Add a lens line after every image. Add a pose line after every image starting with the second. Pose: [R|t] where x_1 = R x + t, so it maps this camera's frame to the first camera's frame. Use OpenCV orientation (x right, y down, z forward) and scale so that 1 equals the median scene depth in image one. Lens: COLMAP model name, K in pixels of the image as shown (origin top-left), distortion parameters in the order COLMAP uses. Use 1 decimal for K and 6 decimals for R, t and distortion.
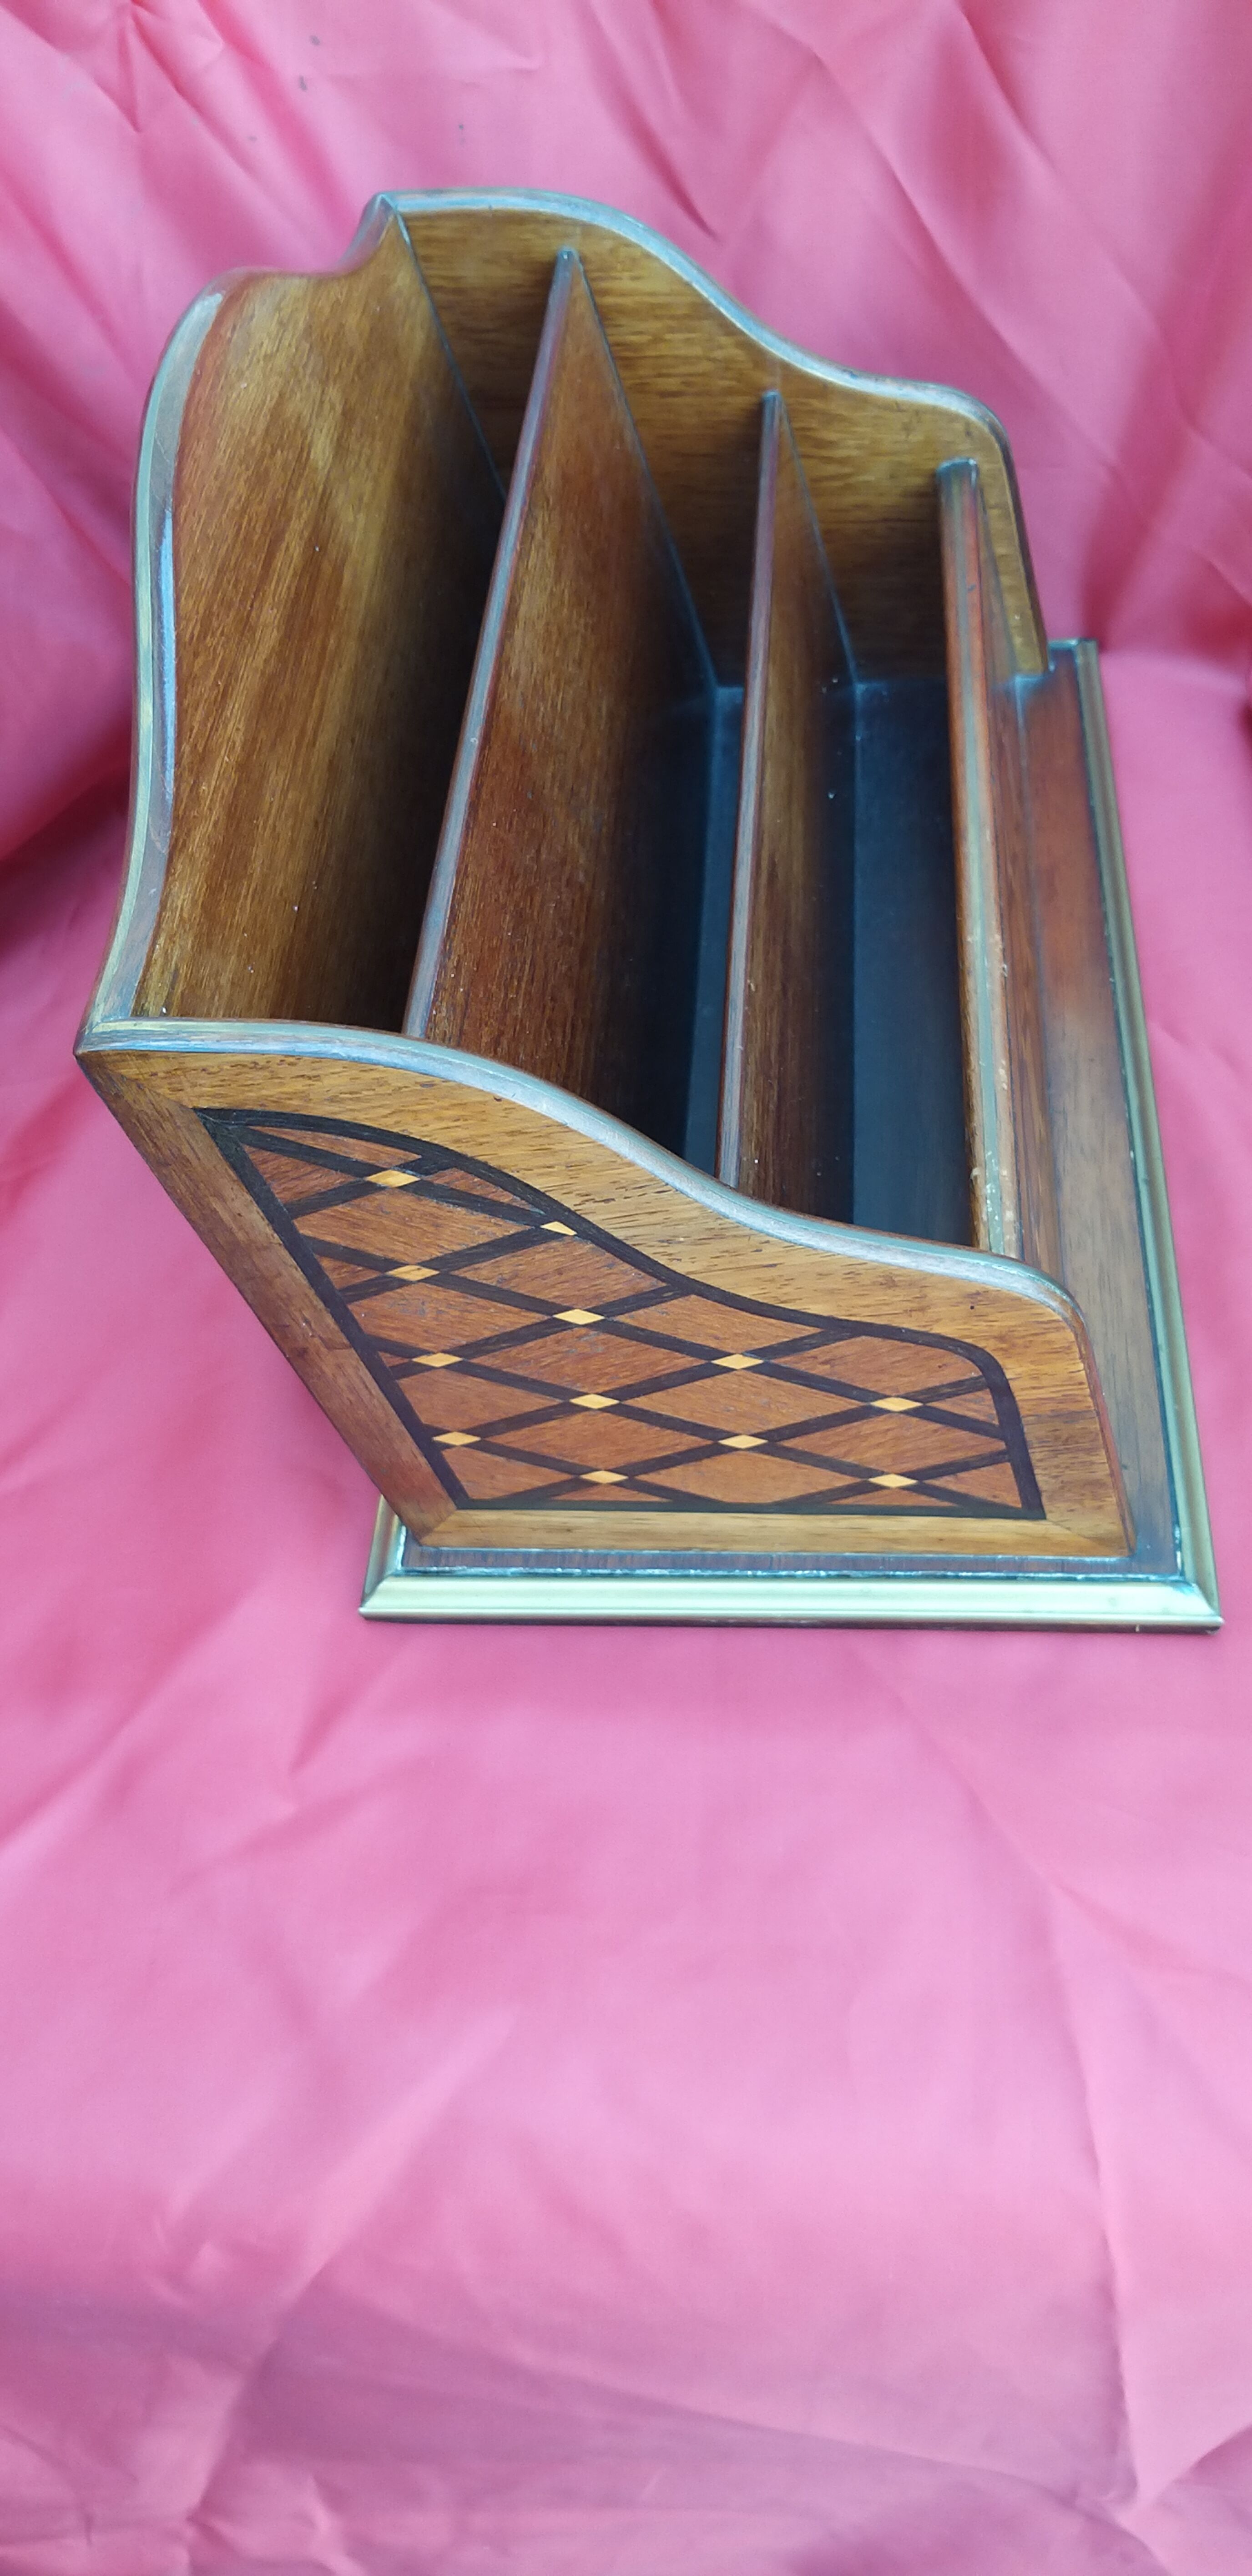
lens RADIAL K [[2075.8, 0, 642.7], [0, 2075.8, 1189.2], [0, 0, 1]] dist [0.017324, -0.006944]
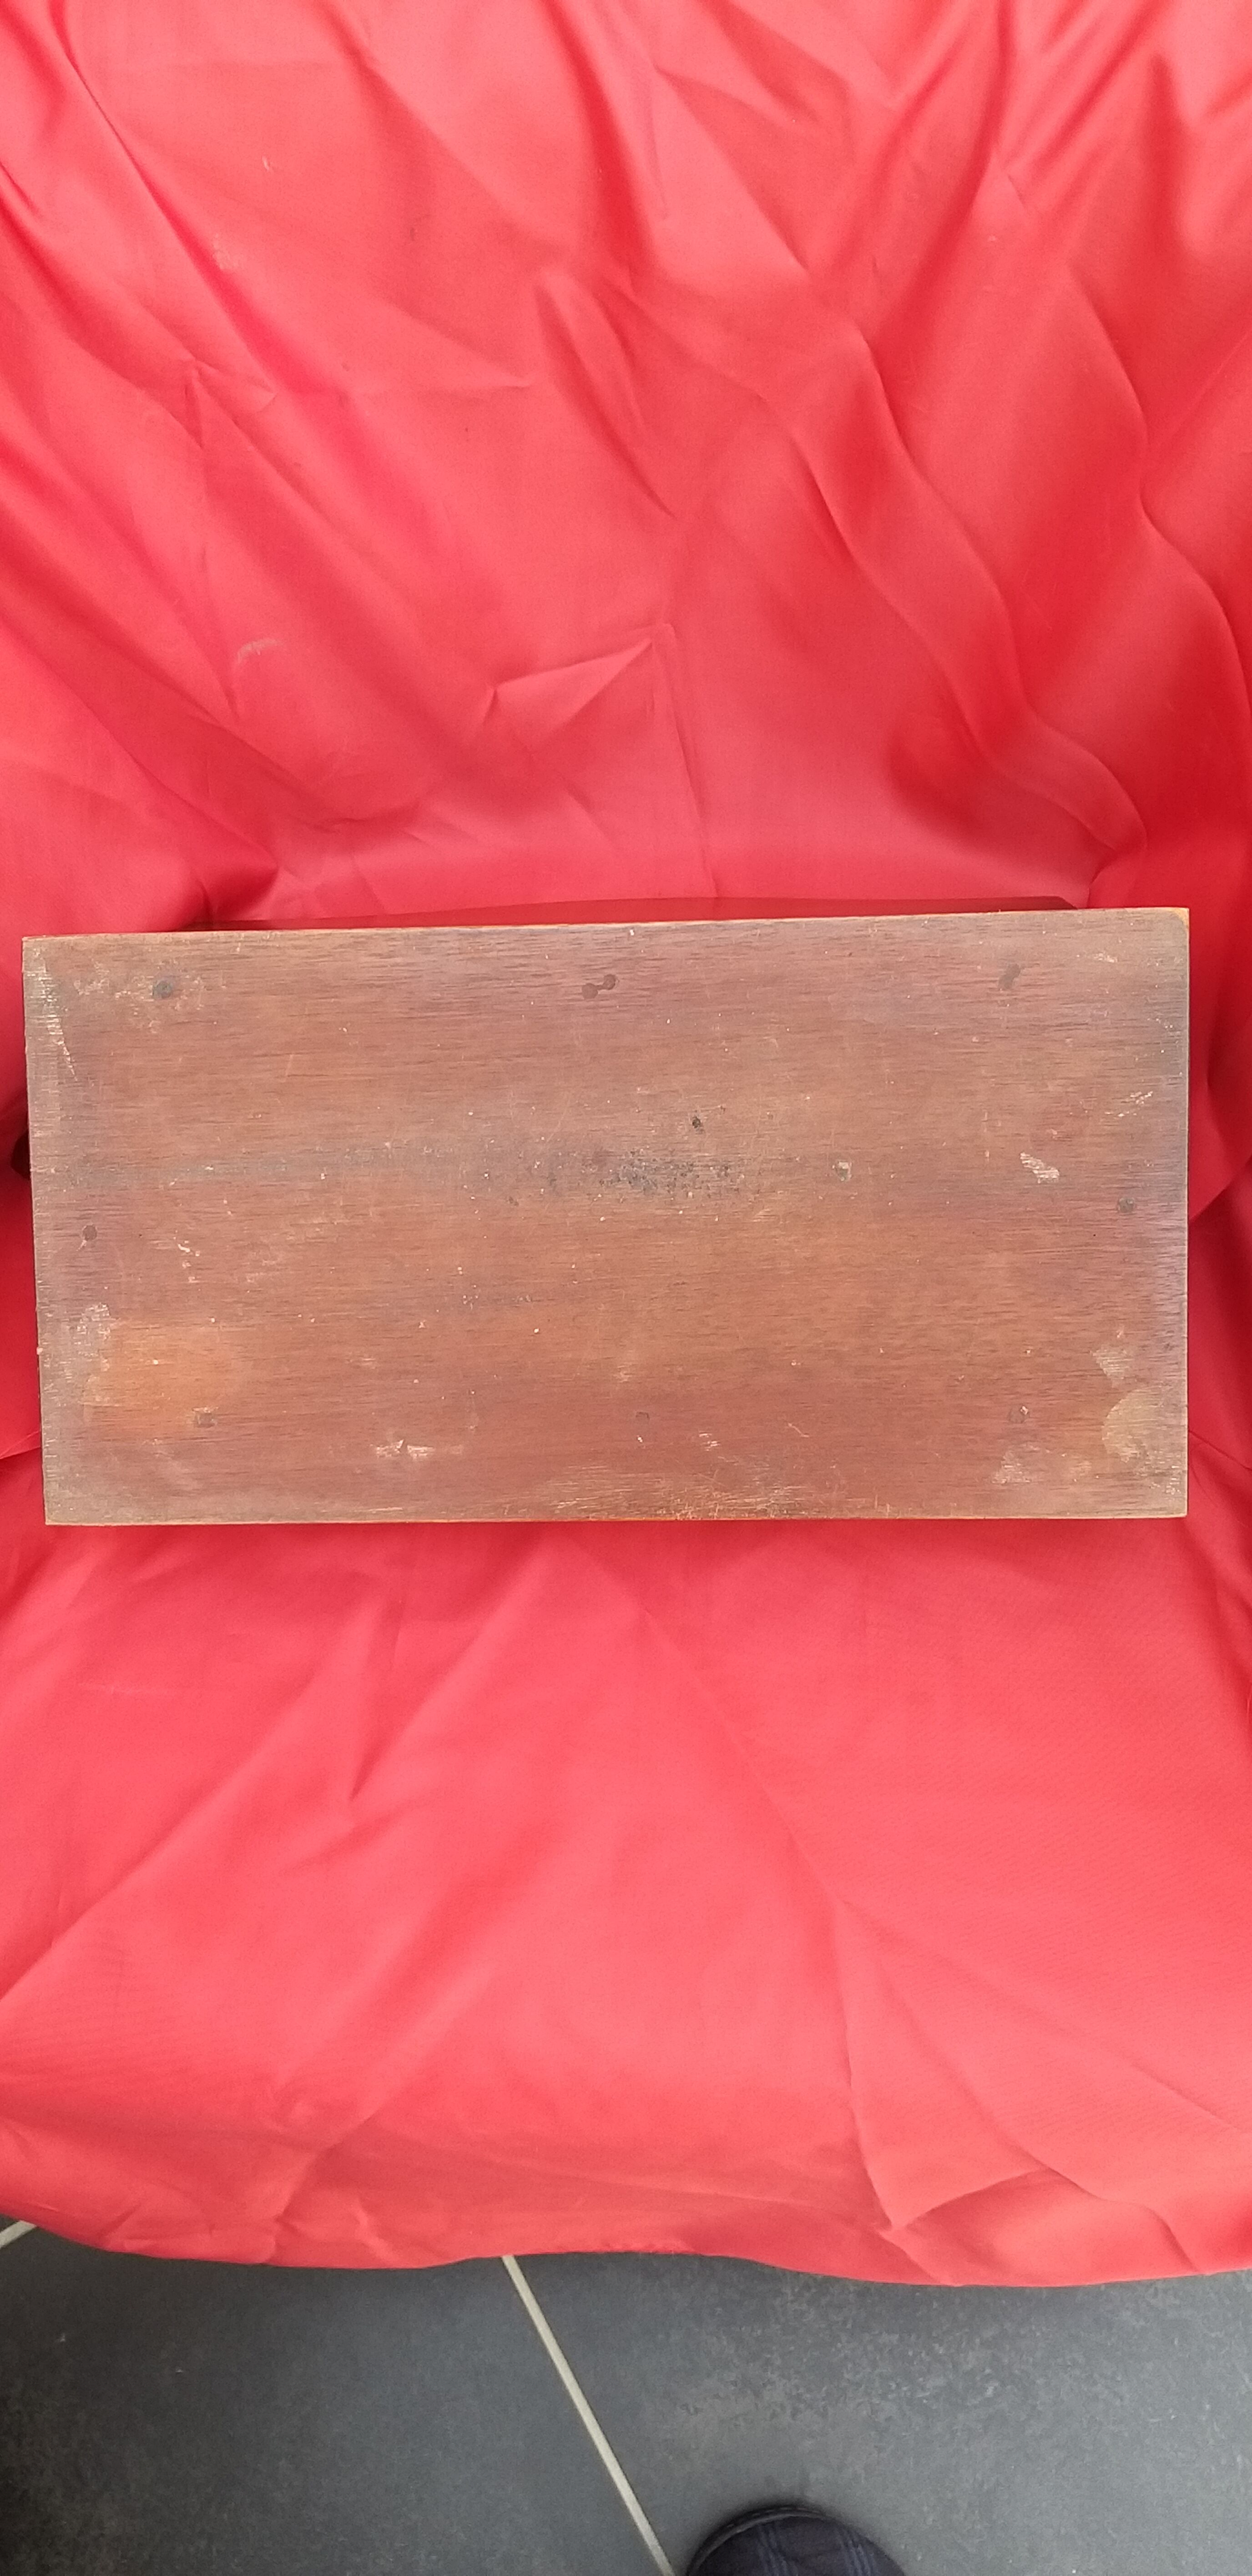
lens RADIAL K [[2024.5, 0, 618.4], [0, 2024.5, 1220.0], [0, 0, 1]] dist [0.037484, -0.005170]
pose [[0.999769, 0.021485, -0.000693, 0.022069], [-0.021006, 0.983330, 0.180614, -0.419603], [0.004562, -0.180557, 0.983554, -0.395267]]
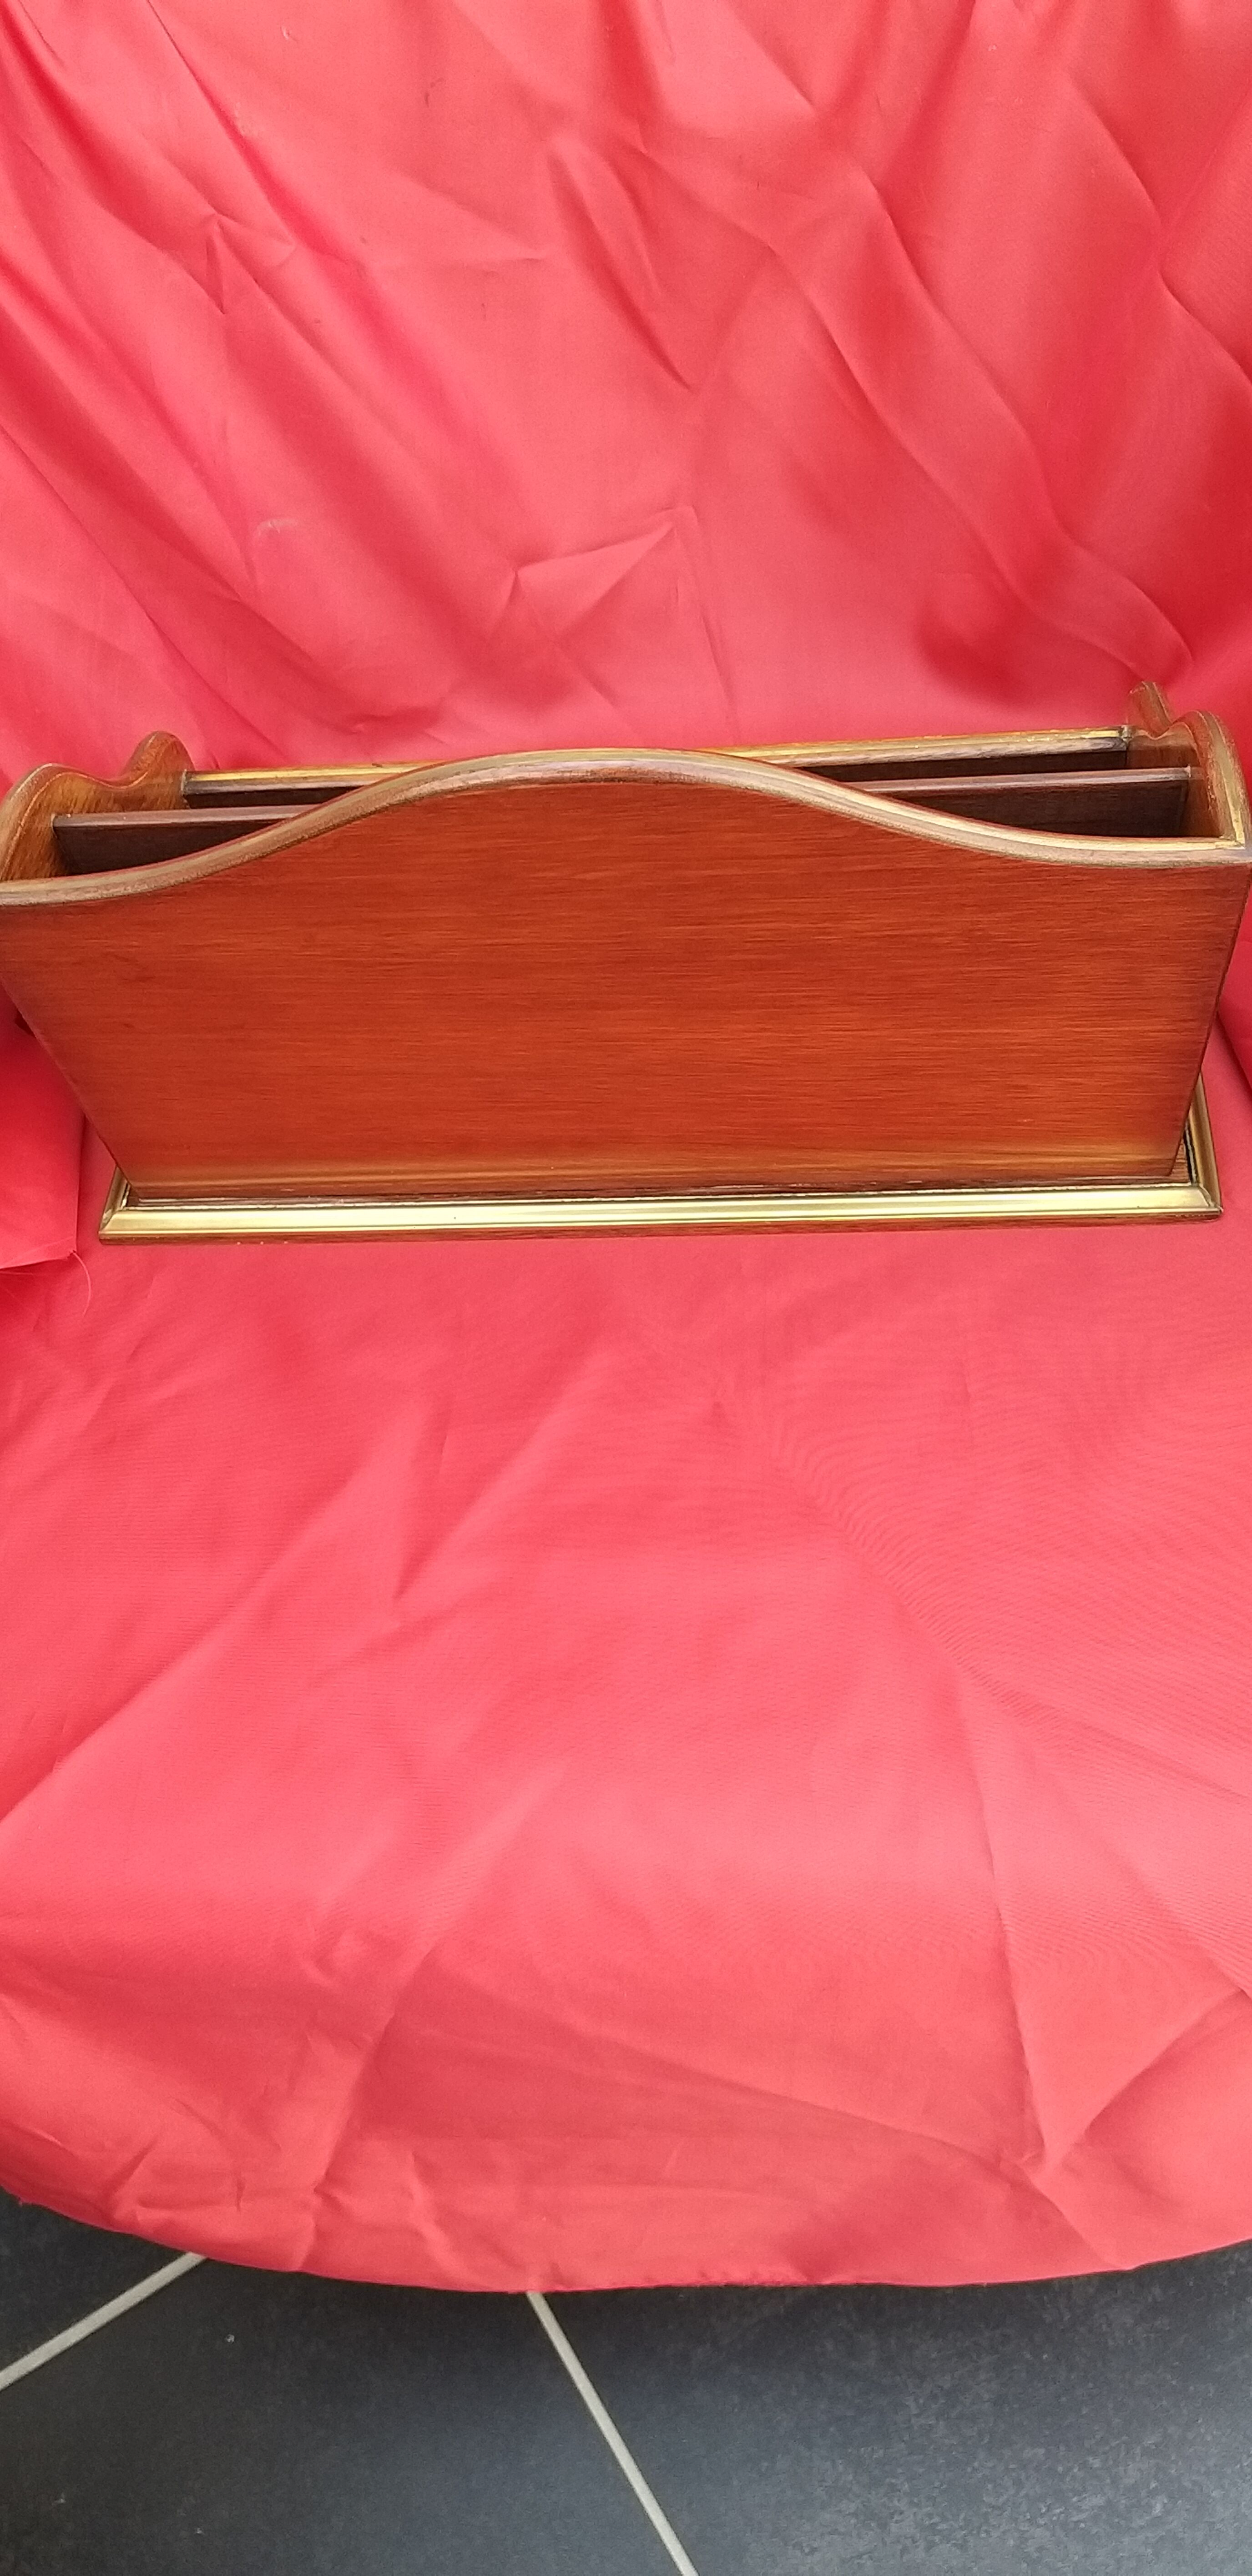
lens RADIAL K [[2057.4, 0, 624.9], [0, 2057.4, 1126.9], [0, 0, 1]] dist [0.002290, -0.004380]
pose [[0.999824, -0.018406, -0.003637, -0.009798], [0.018374, 0.999795, -0.008473, -0.009921], [0.003792, 0.008405, 0.999957, -0.330062]]
